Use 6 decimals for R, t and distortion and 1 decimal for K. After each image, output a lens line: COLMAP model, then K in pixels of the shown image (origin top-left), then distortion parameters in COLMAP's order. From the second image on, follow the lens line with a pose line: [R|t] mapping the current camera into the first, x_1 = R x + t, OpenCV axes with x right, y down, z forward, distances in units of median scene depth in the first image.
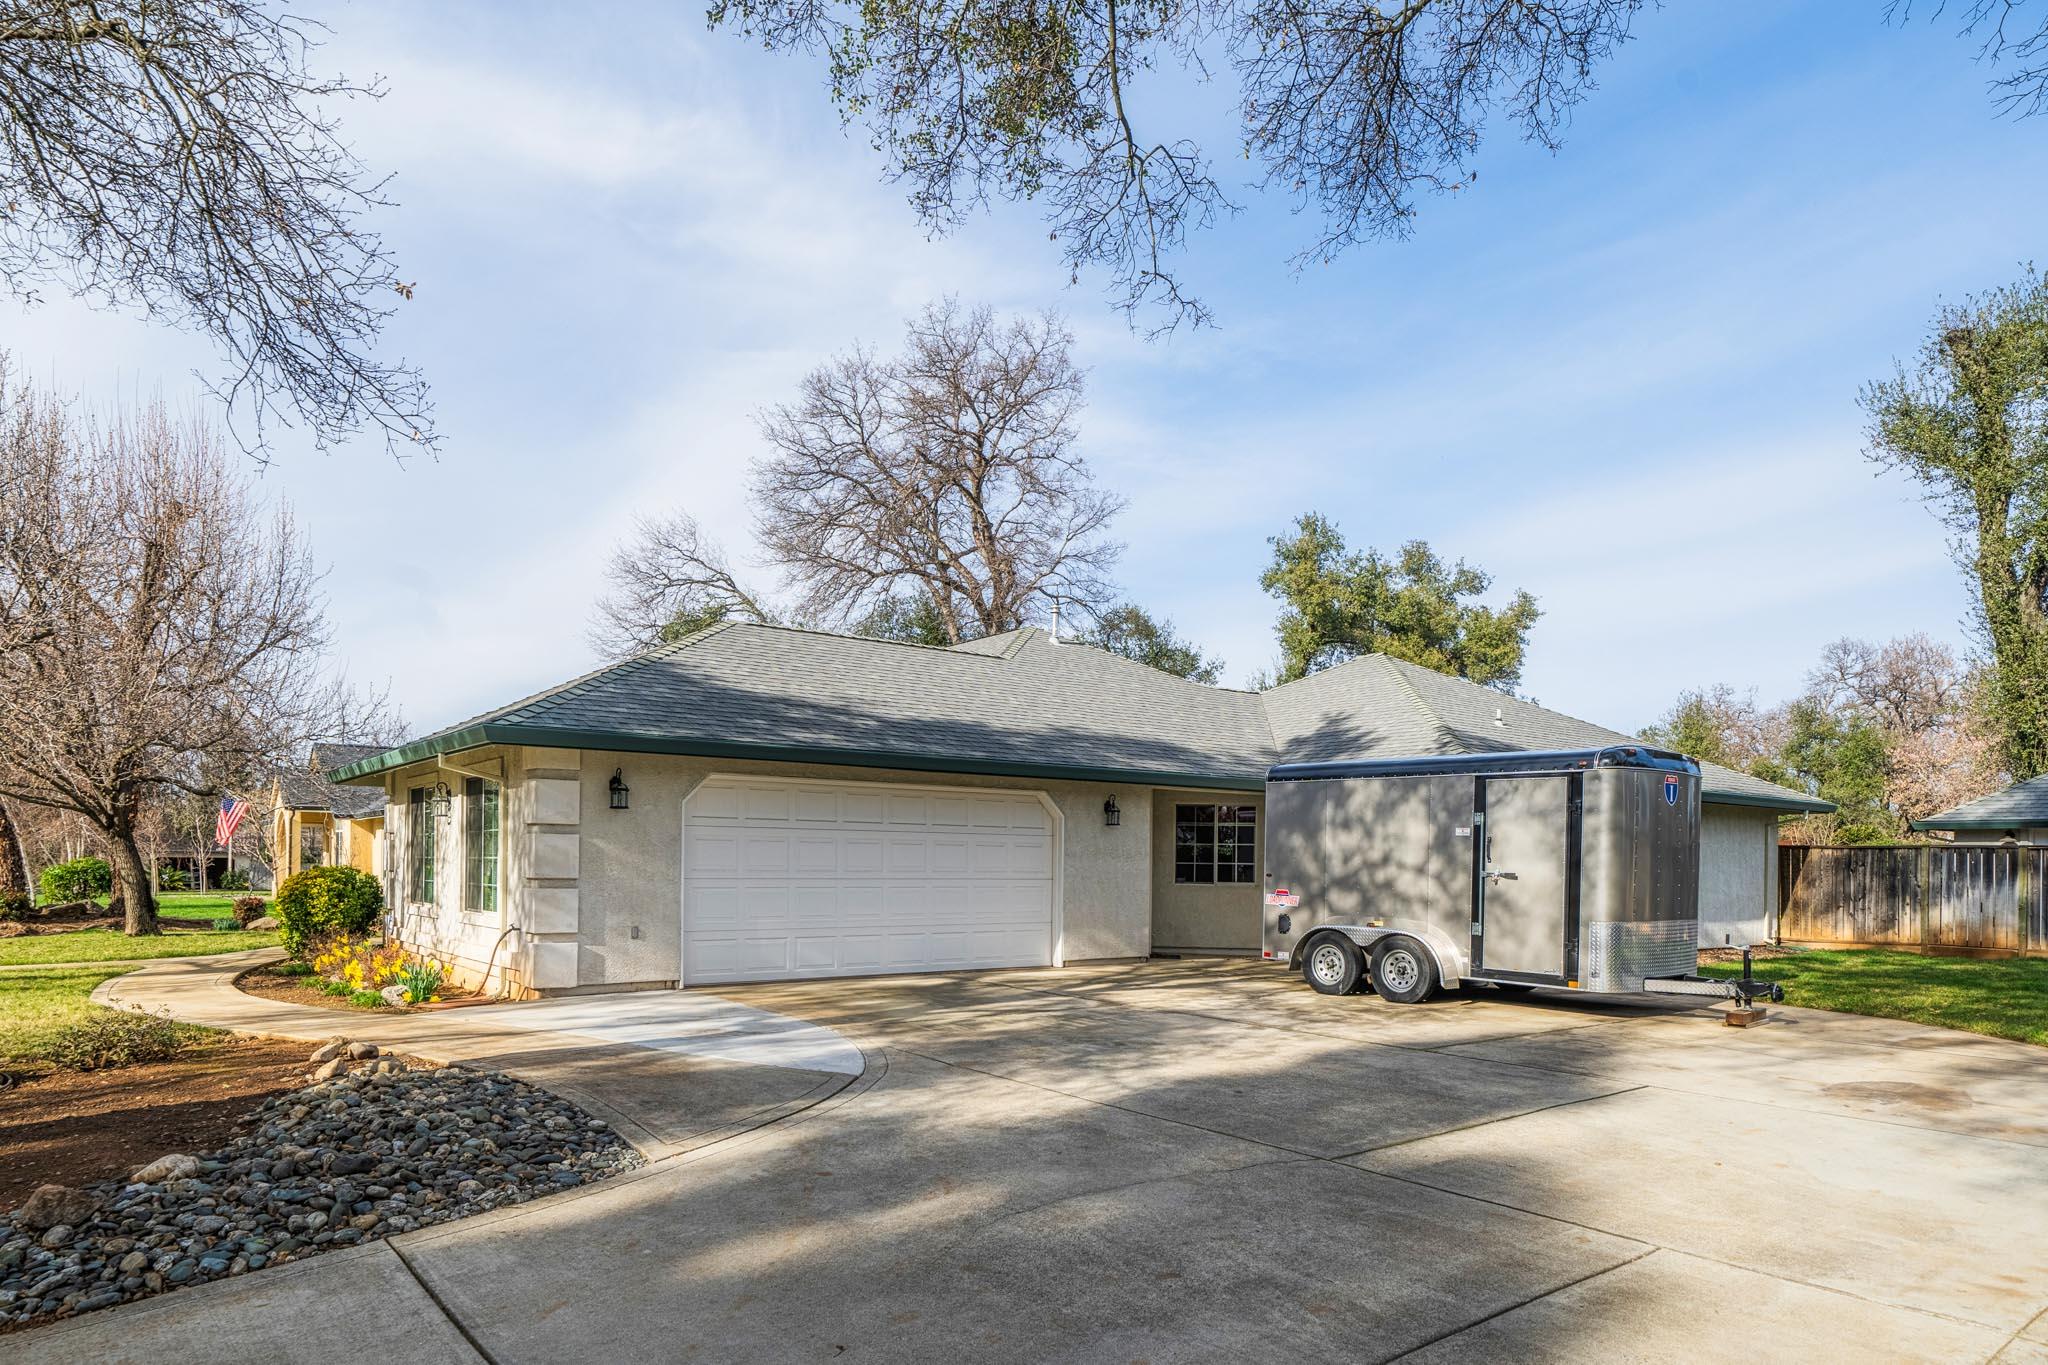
lens RADIAL K [[1224.9, 0, 981.2], [0, 1224.9, 859.6], [0, 0, 1]] dist [-0.003407, -0.000168]
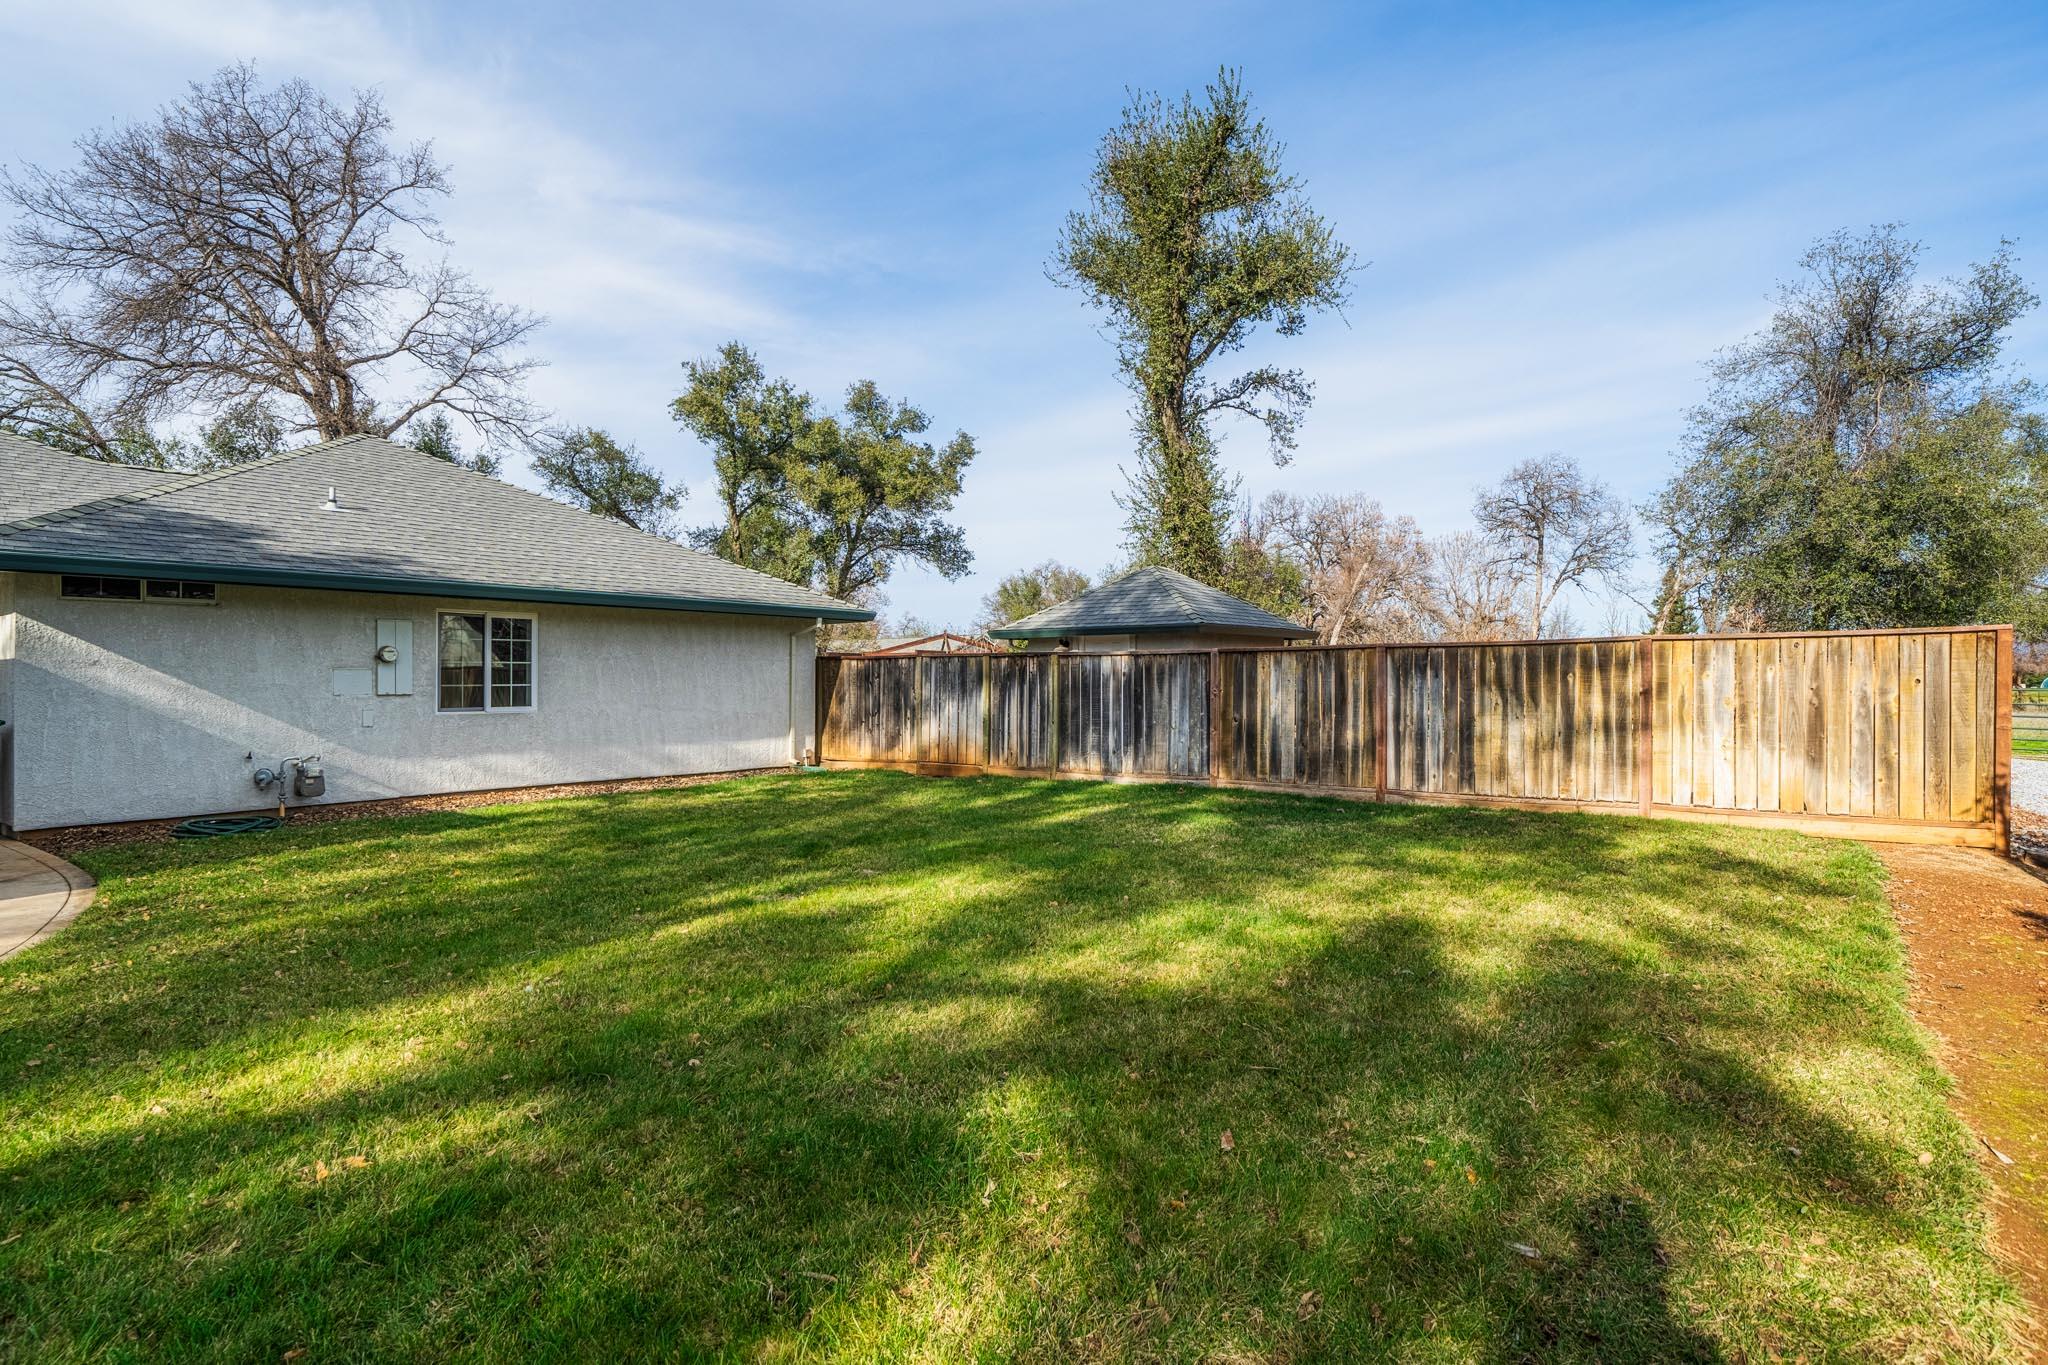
lens RADIAL K [[1033.5, 0, 1018.0], [0, 1033.5, 677.9], [0, 0, 1]] dist [-0.005060, -0.000365]
pose [[0.963991, -0.017054, 0.265387, 0.471718], [0.017021, 0.999852, 0.002423, 0.003374], [-0.265389, 0.002182, 0.964139, 0.172898]]
